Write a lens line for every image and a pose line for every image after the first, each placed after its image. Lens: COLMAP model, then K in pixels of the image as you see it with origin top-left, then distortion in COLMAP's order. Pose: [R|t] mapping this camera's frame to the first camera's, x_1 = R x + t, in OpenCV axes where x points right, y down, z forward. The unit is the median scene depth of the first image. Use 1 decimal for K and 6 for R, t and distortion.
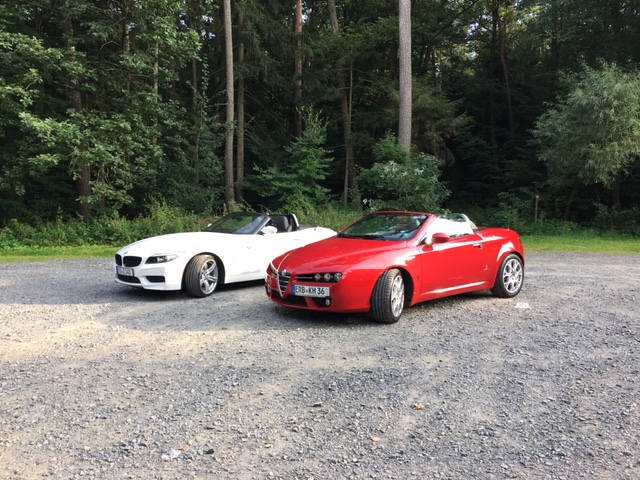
lens RADIAL K [[546.2, 0, 320.0], [0, 546.2, 240.0], [0, 0, 1]] dist [0.082016, -0.121648]
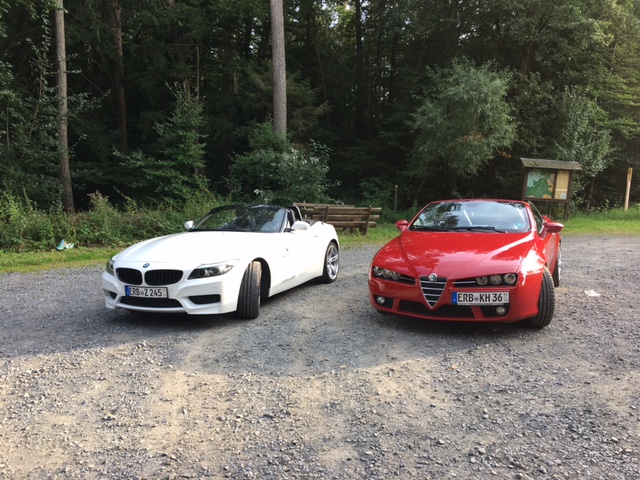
lens RADIAL K [[546.2, 0, 320.0], [0, 546.2, 240.0], [0, 0, 1]] dist [0.082016, -0.121648]
pose [[0.911471, -0.045825, 0.408805, -0.440362], [0.039766, 0.998937, 0.023313, -0.016917], [-0.409439, -0.004993, 0.912324, 0.276974]]
